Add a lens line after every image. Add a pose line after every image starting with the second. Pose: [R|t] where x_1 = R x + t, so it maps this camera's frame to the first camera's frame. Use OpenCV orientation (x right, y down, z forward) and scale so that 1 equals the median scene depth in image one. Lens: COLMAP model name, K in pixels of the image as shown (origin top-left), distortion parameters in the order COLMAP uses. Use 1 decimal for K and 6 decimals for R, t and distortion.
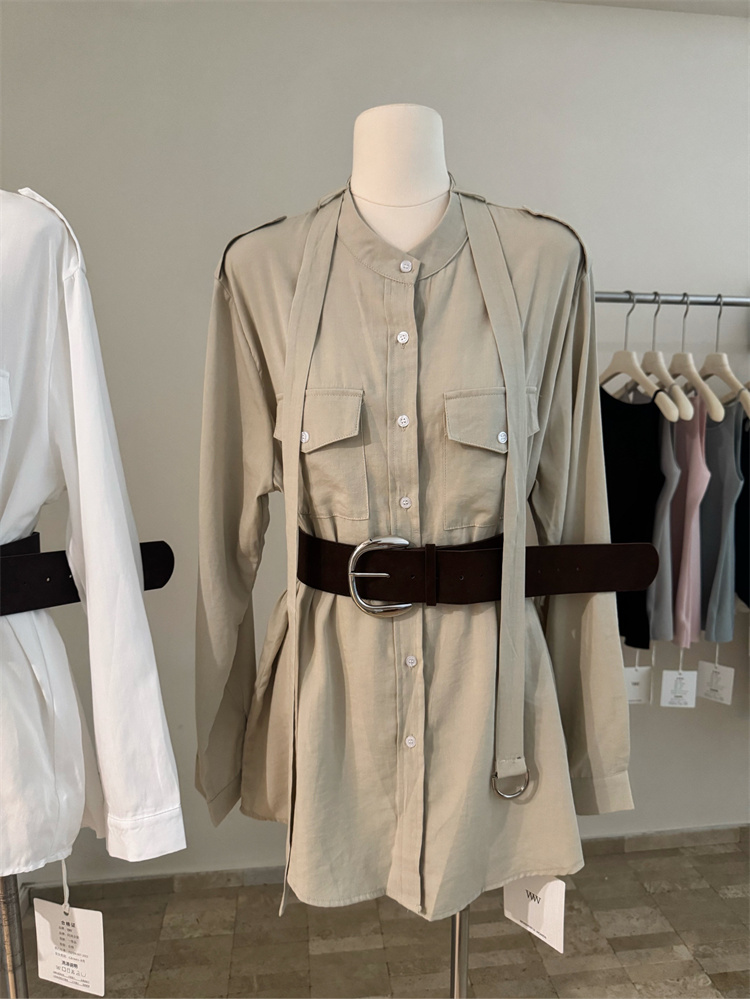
lens RADIAL K [[689.5, 0, 365.2], [0, 689.5, 502.9], [0, 0, 1]] dist [-0.020448, 0.008209]
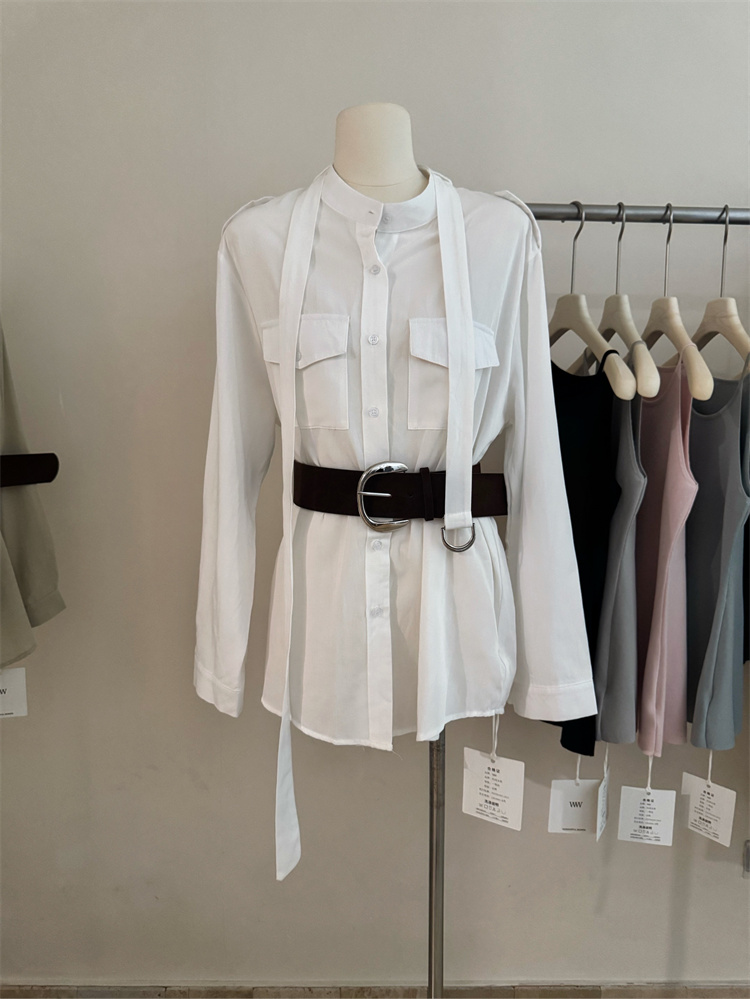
lens RADIAL K [[689.5, 0, 374.6], [0, 689.5, 504.0], [0, 0, 1]] dist [-0.020448, 0.008209]
pose [[0.993387, 0.025223, -0.112005, 0.266705], [-0.025836, 0.999658, -0.004027, -0.014747], [0.111865, 0.006894, 0.993699, 0.324583]]
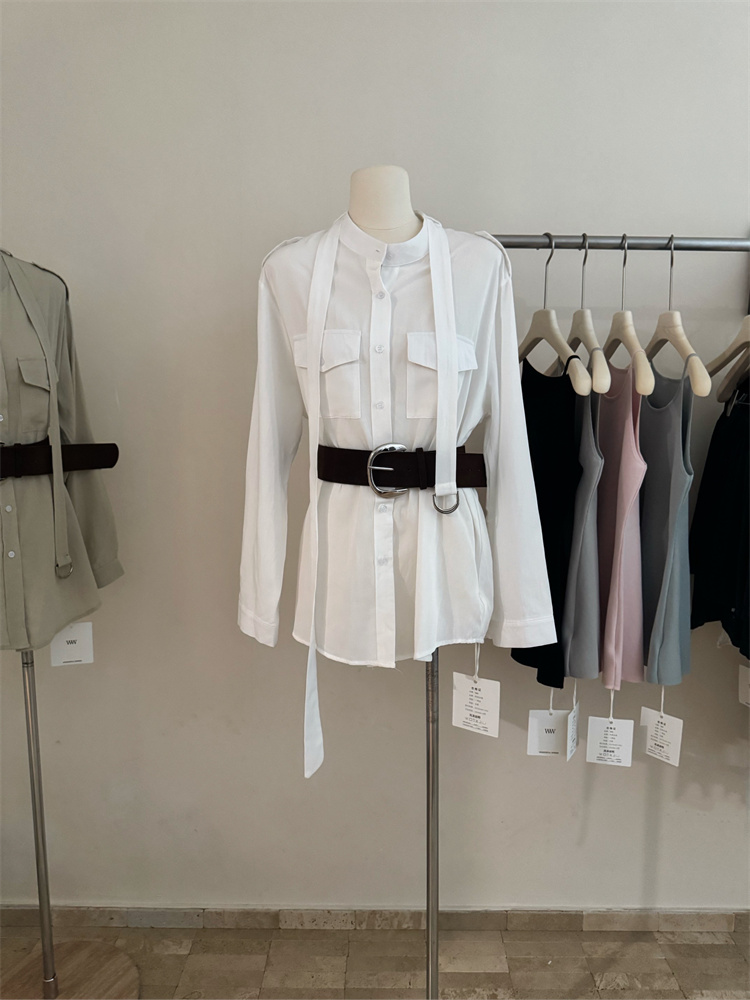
lens RADIAL K [[690.2, 0, 375.5], [0, 690.2, 504.1], [0, 0, 1]] dist [-0.020448, 0.008209]
pose [[0.991223, 0.022369, -0.130297, 0.289306], [-0.023554, 0.999694, -0.007562, 0.013142], [0.130088, 0.010565, 0.991446, 0.186645]]
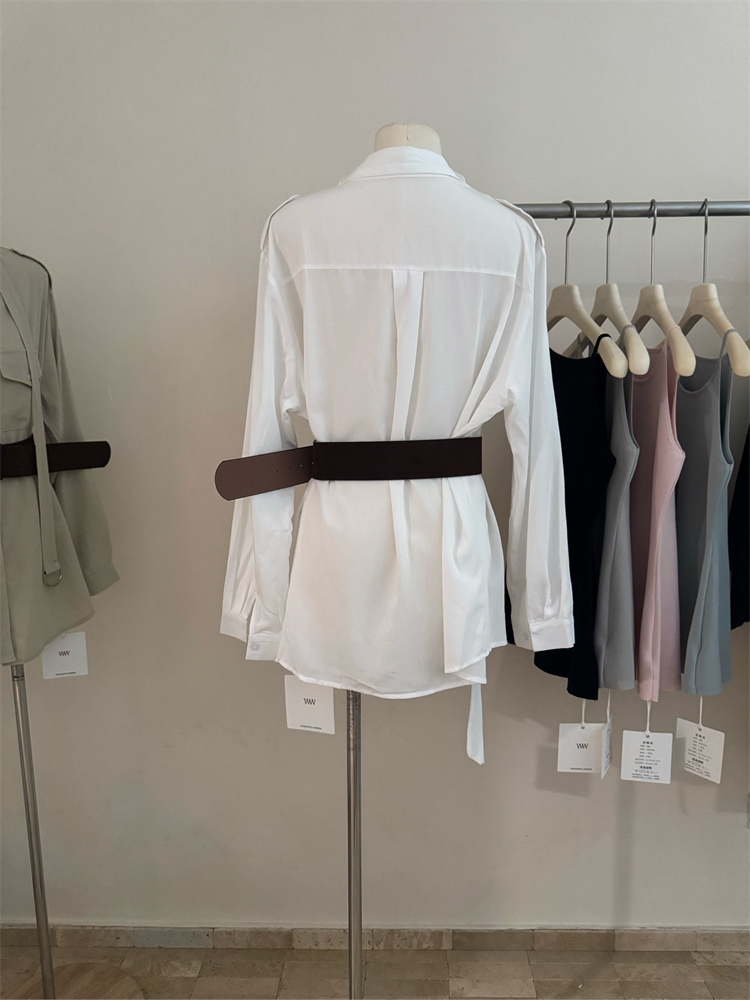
lens RADIAL K [[690.2, 0, 377.6], [0, 690.2, 502.8], [0, 0, 1]] dist [-0.020448, 0.008209]
pose [[0.988034, 0.007155, -0.154071, 0.291931], [-0.006890, 0.999974, 0.002256, 0.006781], [0.154083, -0.001167, 0.988057, 0.250171]]
